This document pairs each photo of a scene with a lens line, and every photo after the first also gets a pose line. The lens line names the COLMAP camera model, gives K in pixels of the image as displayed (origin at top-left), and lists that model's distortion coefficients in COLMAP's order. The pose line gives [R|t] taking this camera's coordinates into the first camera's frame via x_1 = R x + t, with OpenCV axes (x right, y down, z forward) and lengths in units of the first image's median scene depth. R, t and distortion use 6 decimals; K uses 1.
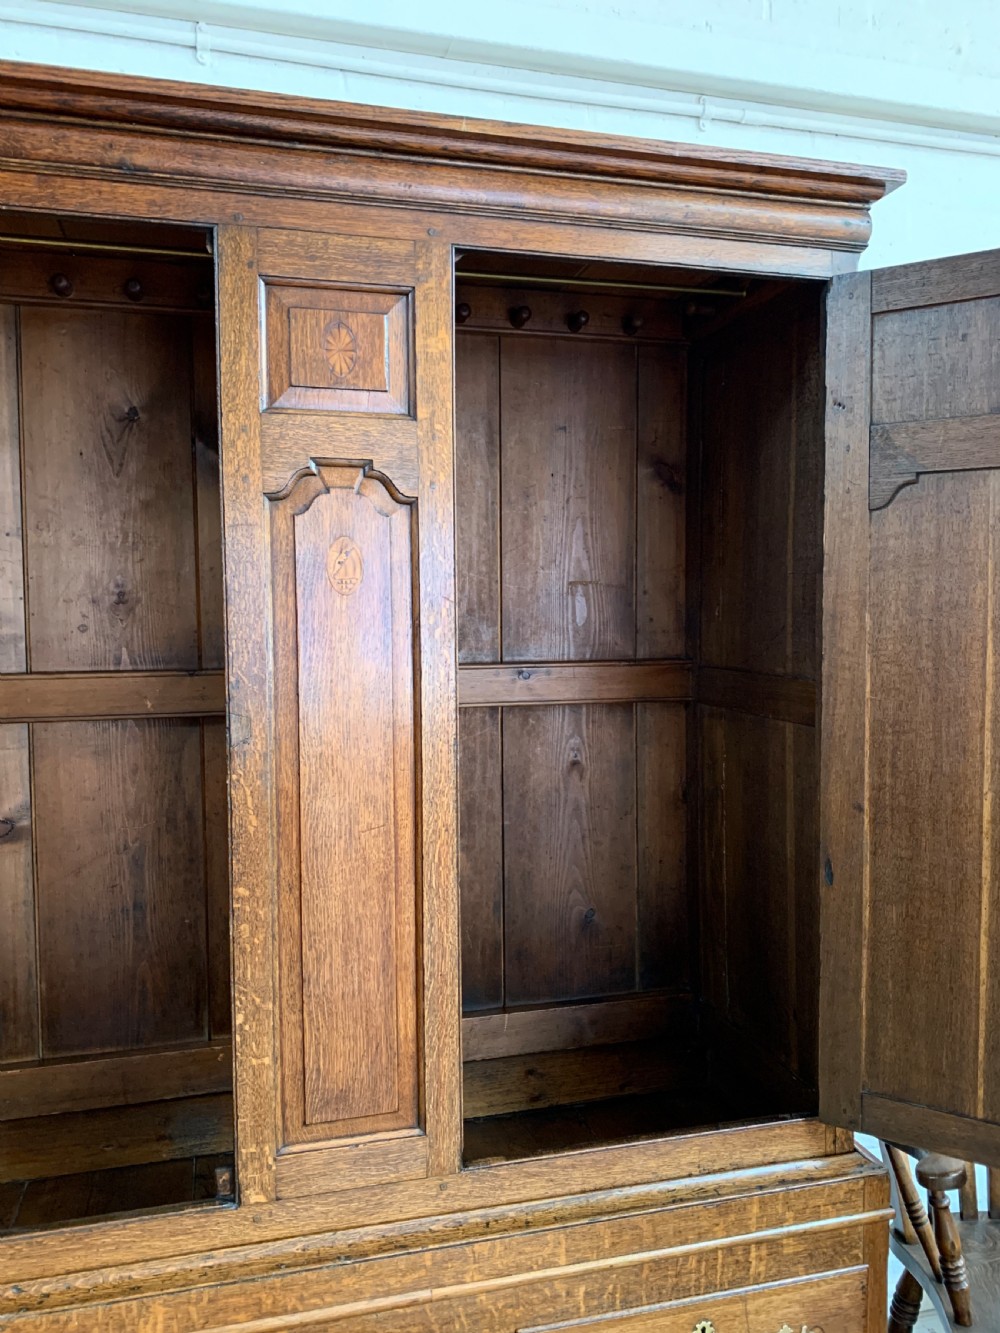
lens RADIAL K [[1020.8, 0, 500.7], [0, 1020.8, 658.3], [0, 0, 1]] dist [0.033223, -0.041254]
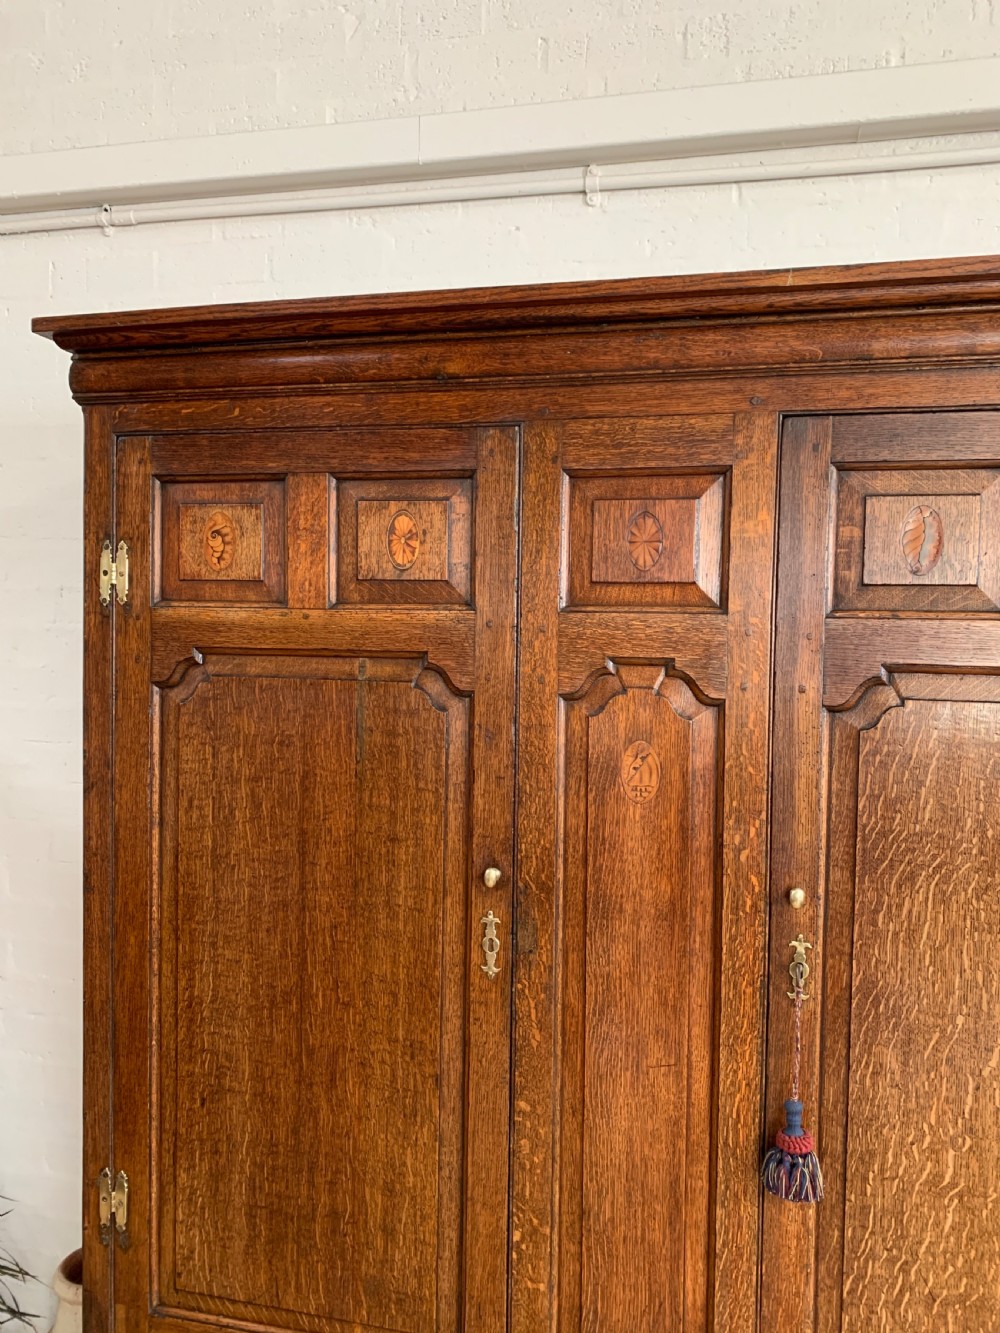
lens RADIAL K [[1020.8, 0, 508.3], [0, 1020.8, 666.0], [0, 0, 1]] dist [0.033223, -0.041254]
pose [[0.875452, 0.041603, -0.481511, 0.176940], [-0.045146, 0.998971, 0.004231, -0.183000], [0.481191, 0.018034, 0.876430, 0.138571]]
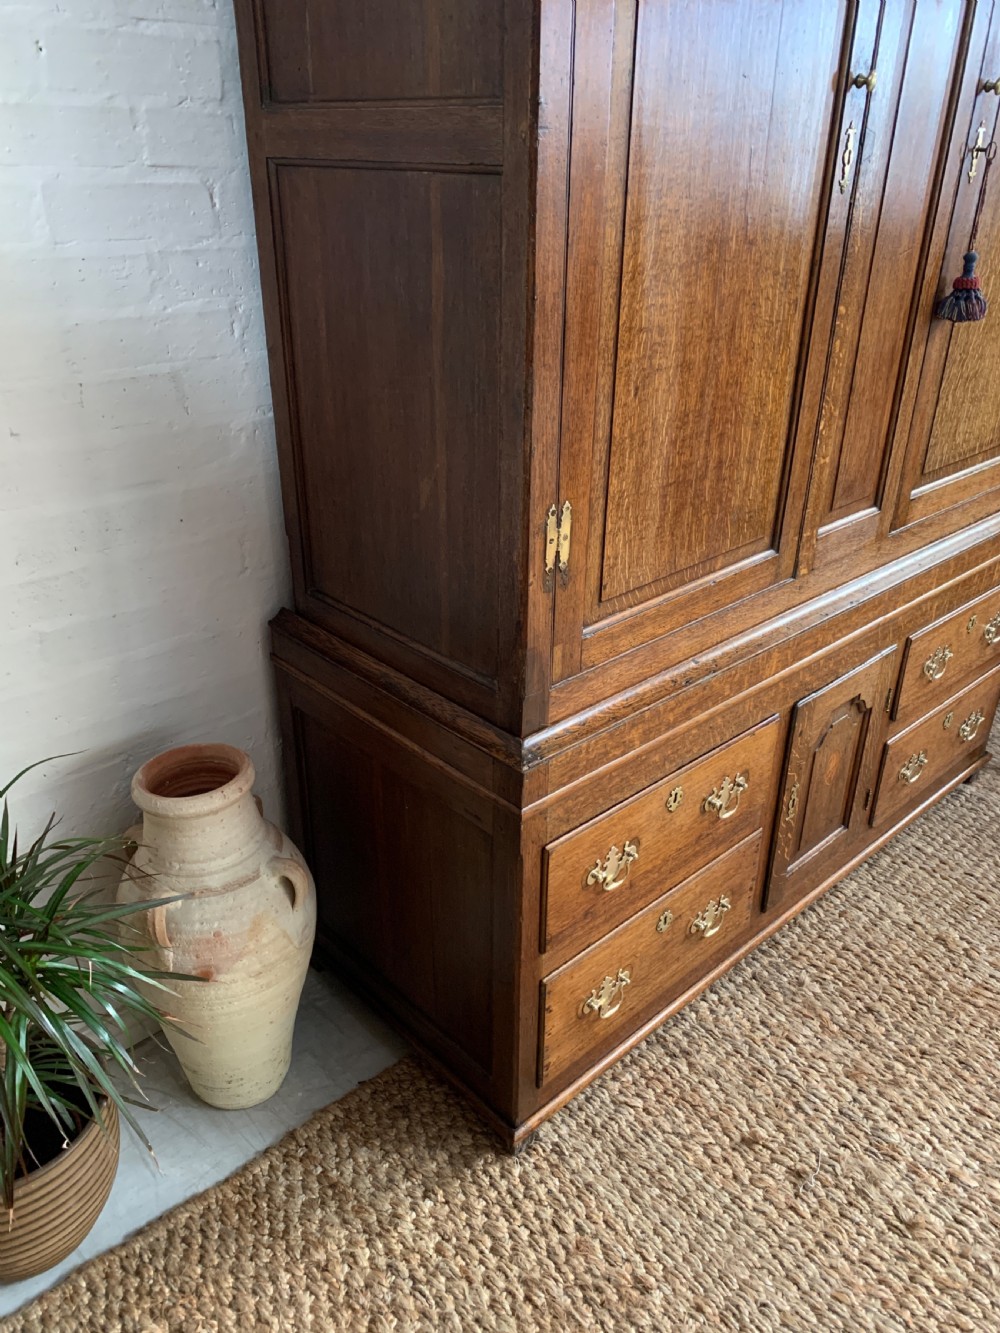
lens RADIAL K [[1020.8, 0, 510.1], [0, 1020.8, 668.8], [0, 0, 1]] dist [0.033223, -0.041254]
pose [[0.882682, -0.201491, 0.424586, -1.095351], [0.003310, 0.906074, 0.423106, 0.105717], [-0.469958, -0.372062, 0.800443, 0.127872]]
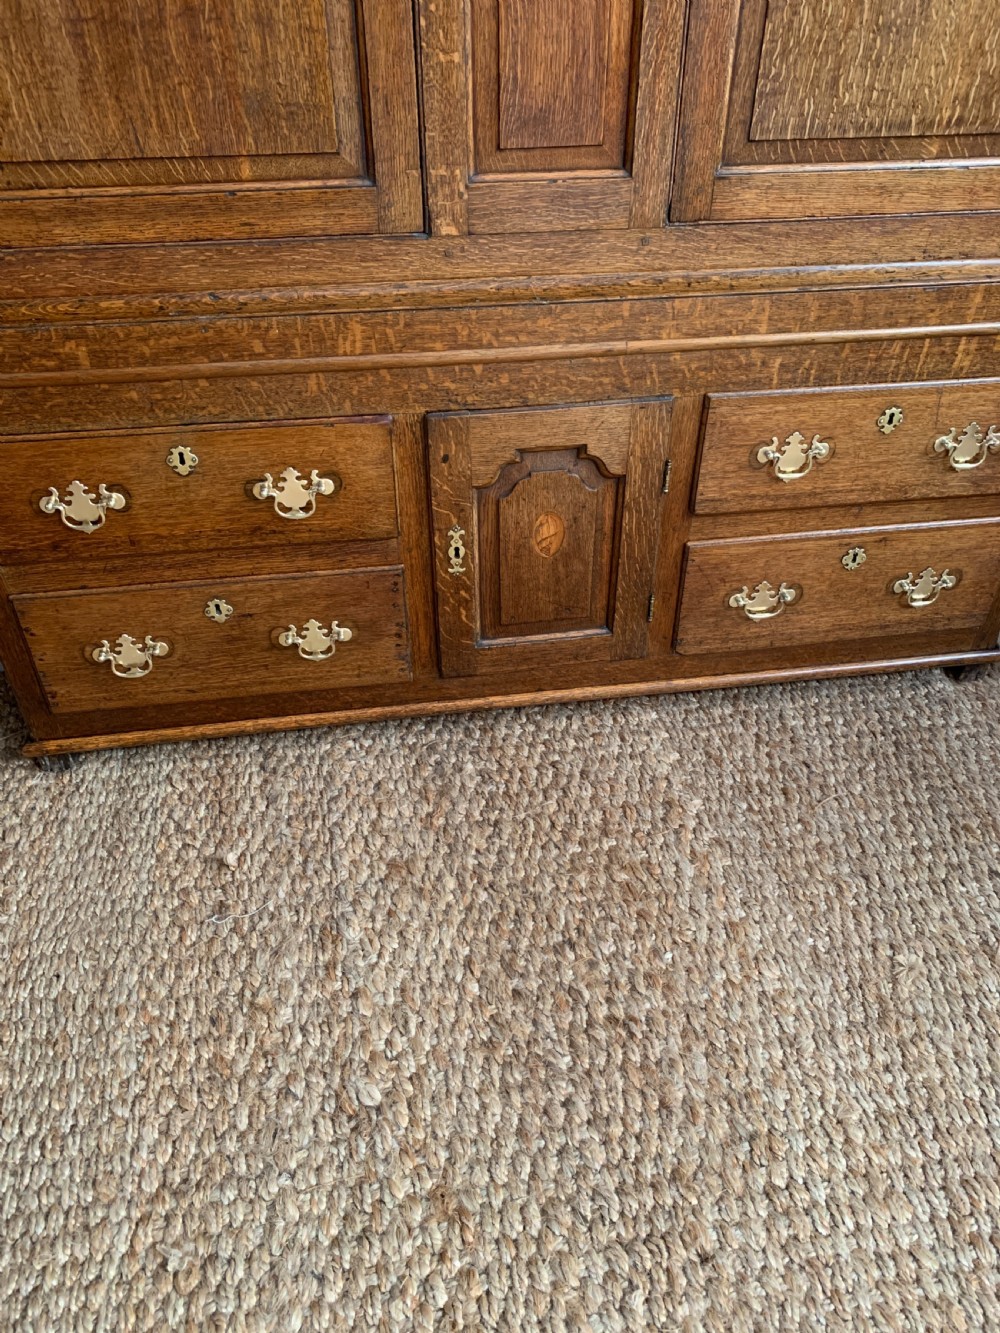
lens RADIAL K [[1020.8, 0, 516.5], [0, 1020.8, 666.9], [0, 0, 1]] dist [0.033223, -0.041254]
pose [[0.994306, 0.077192, -0.073466, -0.076626], [-0.018530, 0.804148, 0.594140, 0.288461], [0.104940, -0.589395, 0.801000, 0.028101]]
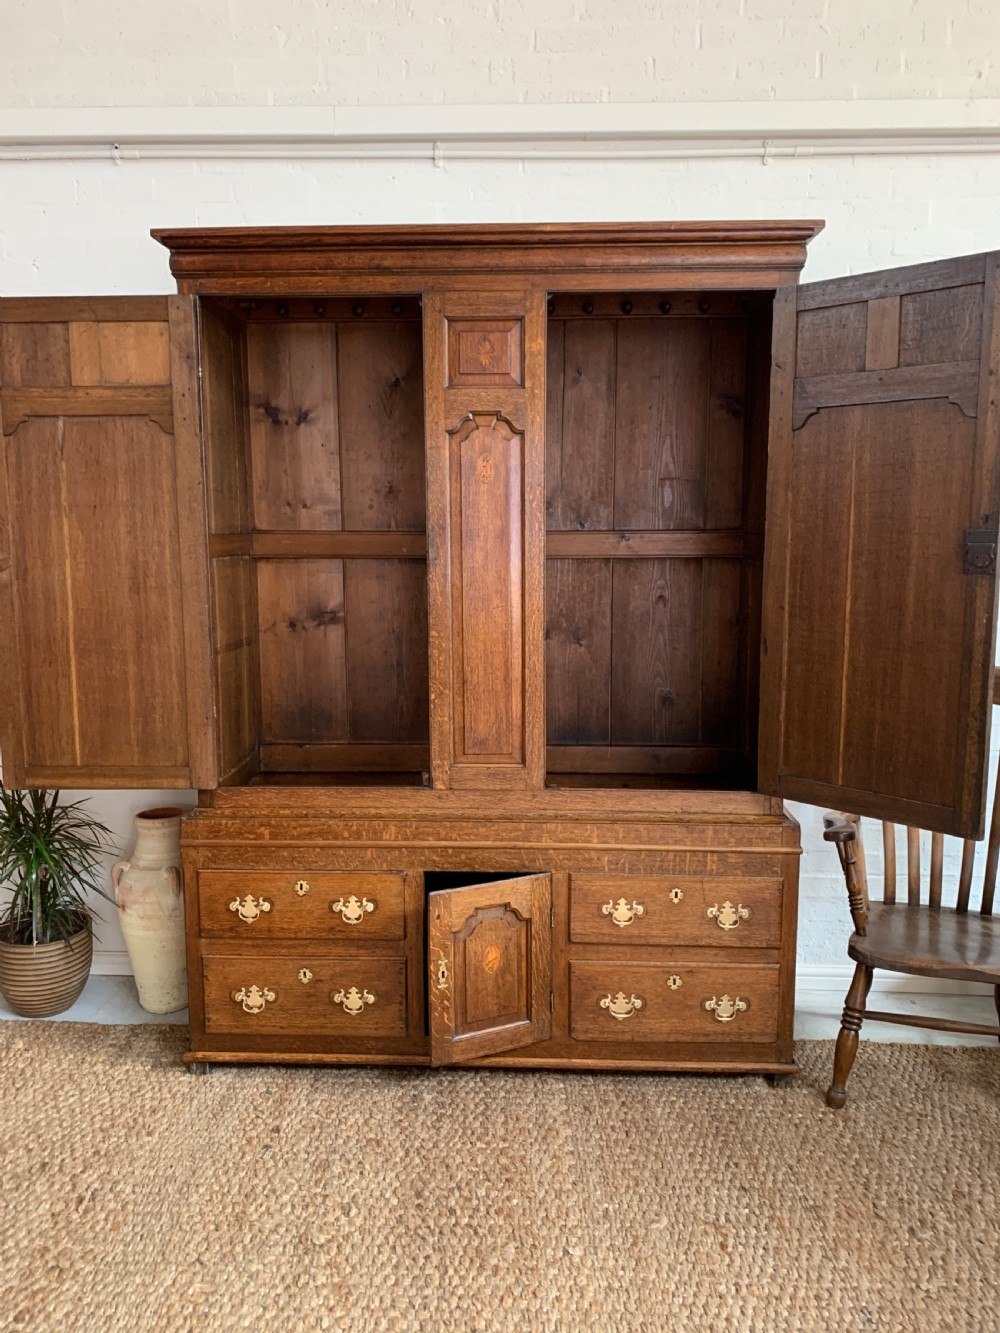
lens RADIAL K [[1020.8, 0, 506.6], [0, 1020.8, 656.3], [0, 0, 1]] dist [0.033223, -0.041254]
pose [[0.955078, 0.042155, -0.293342, 0.456360], [-0.018322, 0.996337, 0.083525, 0.101530], [0.295789, -0.074398, 0.952352, -0.832743]]
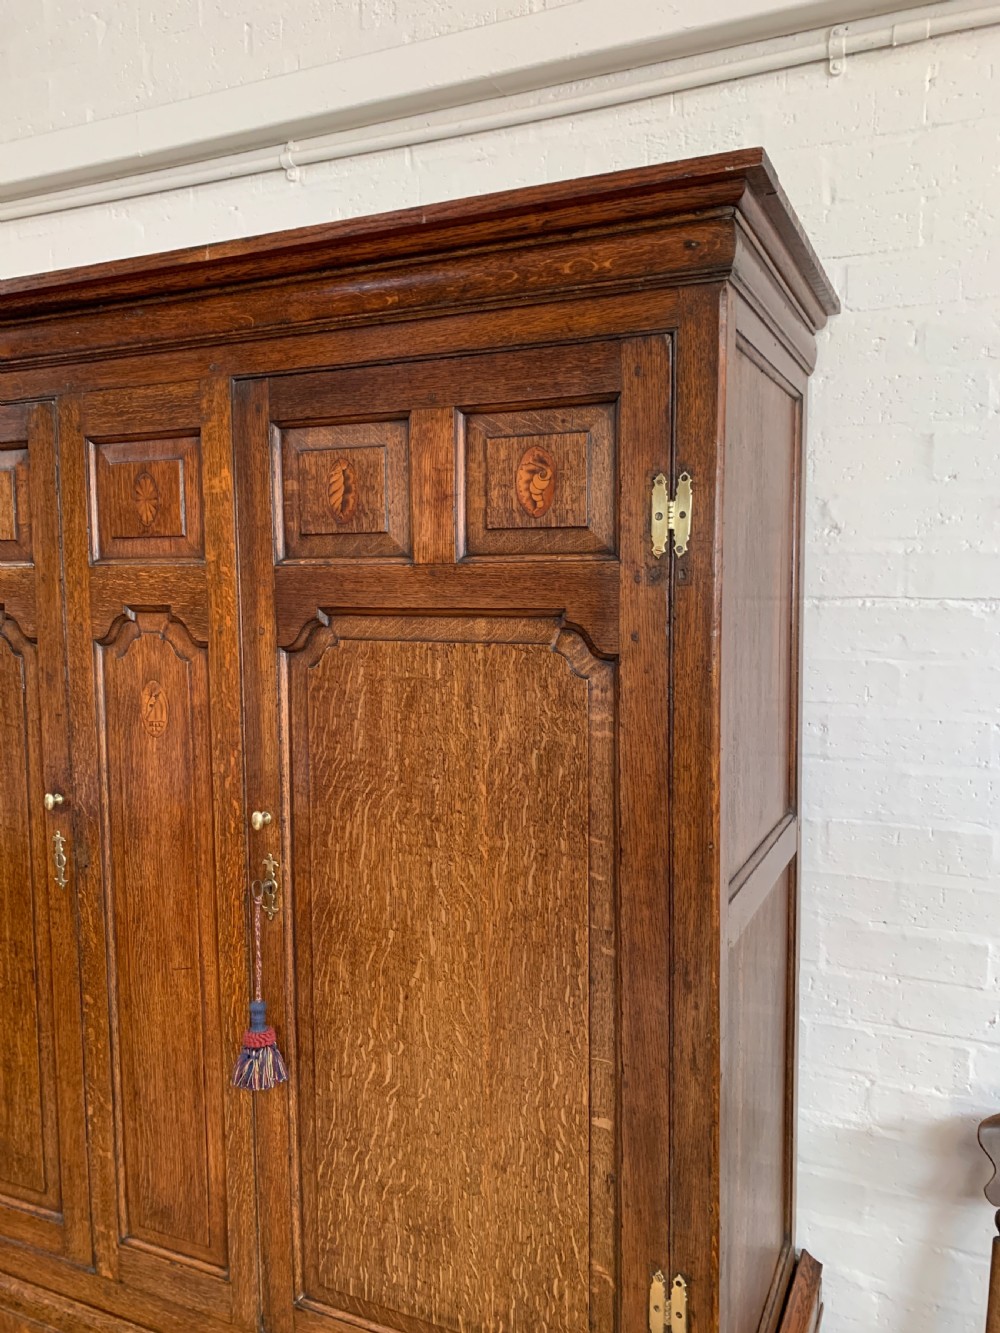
lens RADIAL K [[1020.8, 0, 510.8], [0, 1020.8, 662.7], [0, 0, 1]] dist [0.033223, -0.041254]
pose [[0.771908, 0.053063, -0.633516, 0.758005], [-0.028429, 0.998395, 0.048986, -0.194968], [0.635099, -0.019802, 0.772177, 0.432075]]
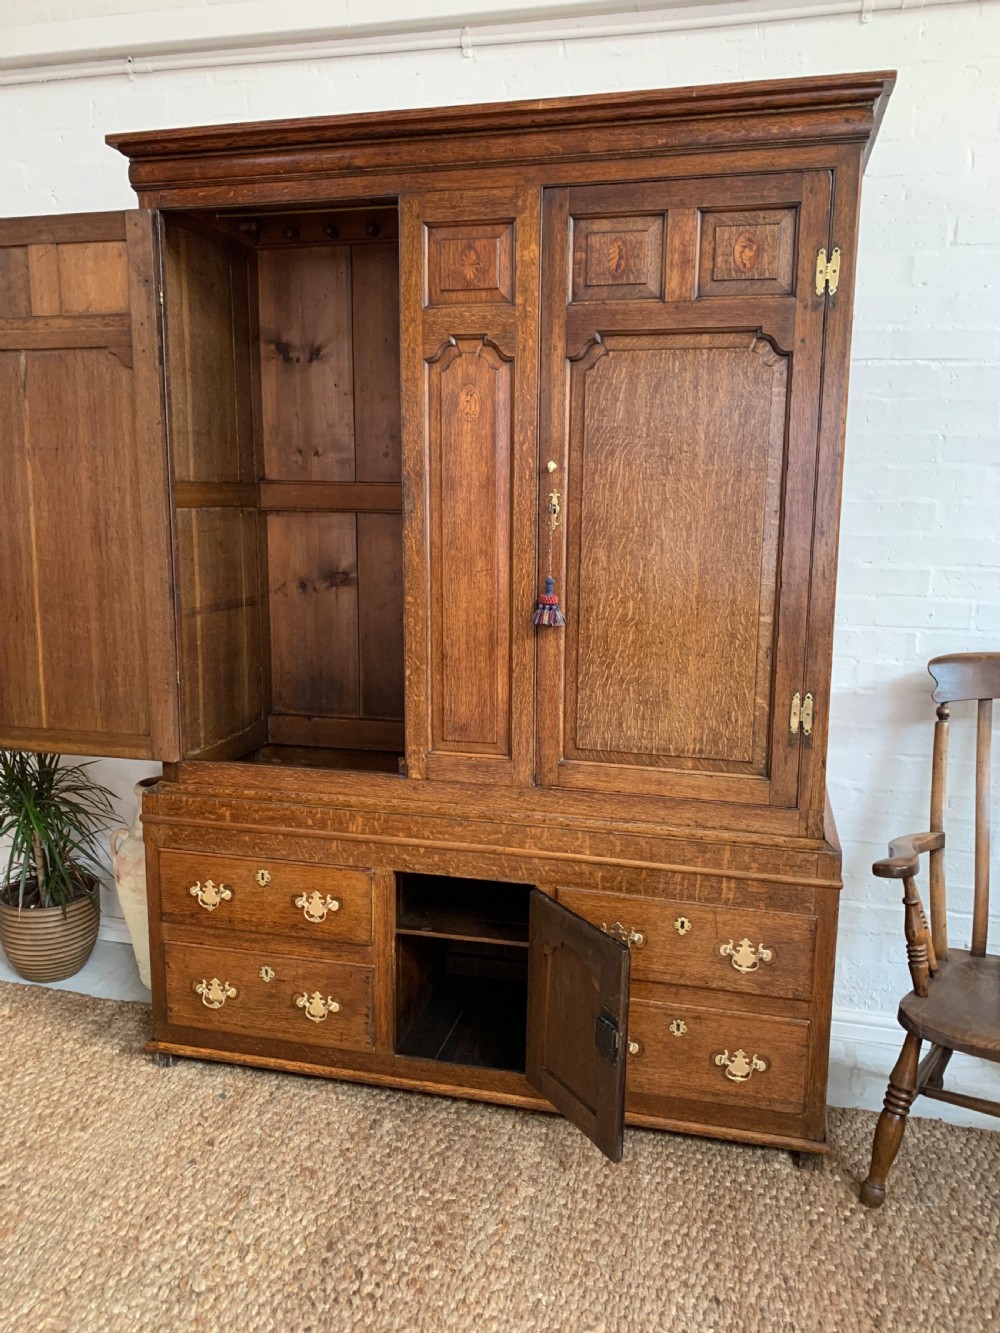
lens RADIAL K [[1020.8, 0, 502.3], [0, 1020.8, 659.7], [0, 0, 1]] dist [0.033223, -0.041254]
pose [[0.876532, 0.092308, -0.472410, 0.686308], [-0.037896, 0.991627, 0.123448, 0.109008], [0.479850, -0.090304, 0.872691, -0.420076]]
